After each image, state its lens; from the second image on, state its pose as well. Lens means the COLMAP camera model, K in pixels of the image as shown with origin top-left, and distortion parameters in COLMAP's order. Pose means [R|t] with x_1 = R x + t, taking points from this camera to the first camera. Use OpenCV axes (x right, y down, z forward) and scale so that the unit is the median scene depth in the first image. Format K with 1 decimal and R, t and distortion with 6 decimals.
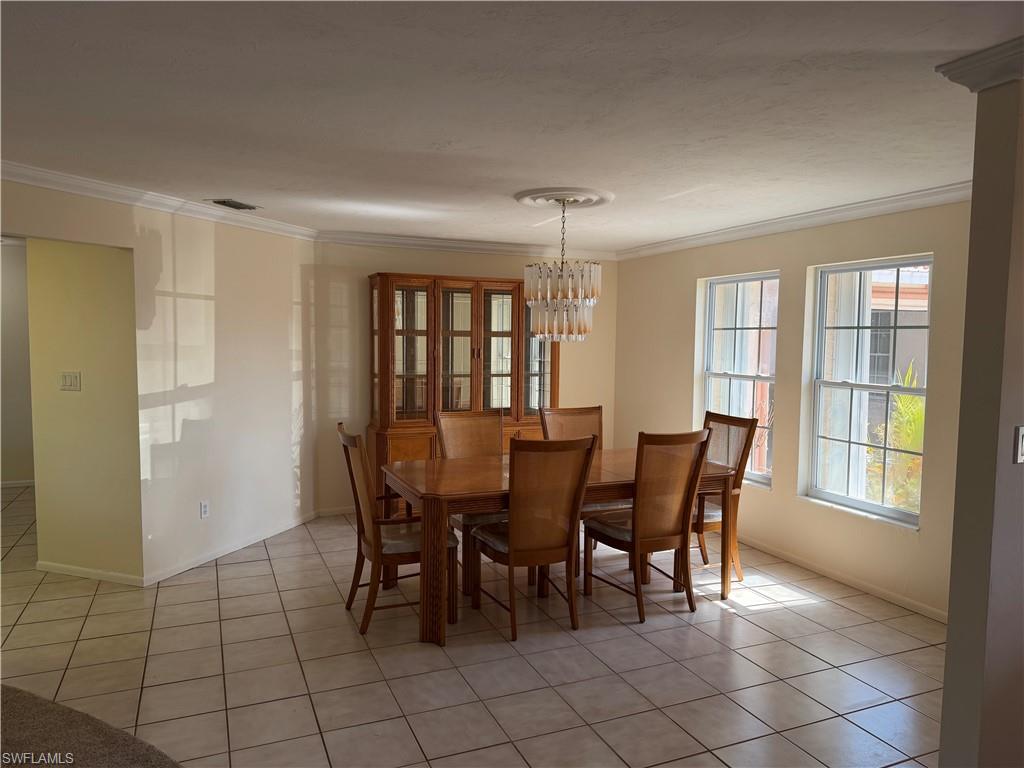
lens RADIAL K [[723.0, 0, 525.8], [0, 723.0, 384.3], [0, 0, 1]] dist [0.057739, -0.077738]
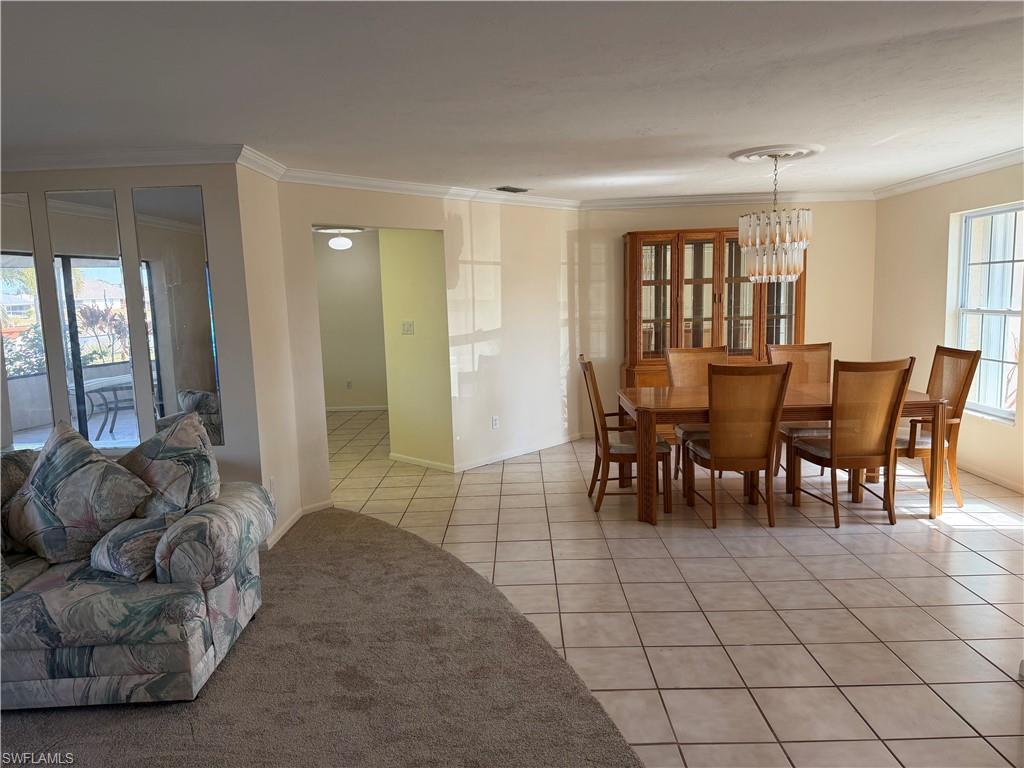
lens RADIAL K [[723.0, 0, 511.4], [0, 723.0, 382.0], [0, 0, 1]] dist [0.057739, -0.077738]
pose [[0.909481, 0.010074, -0.415623, 0.149424], [0.013135, 0.998511, 0.052944, 0.029407], [0.415537, -0.053610, 0.907995, -0.203686]]
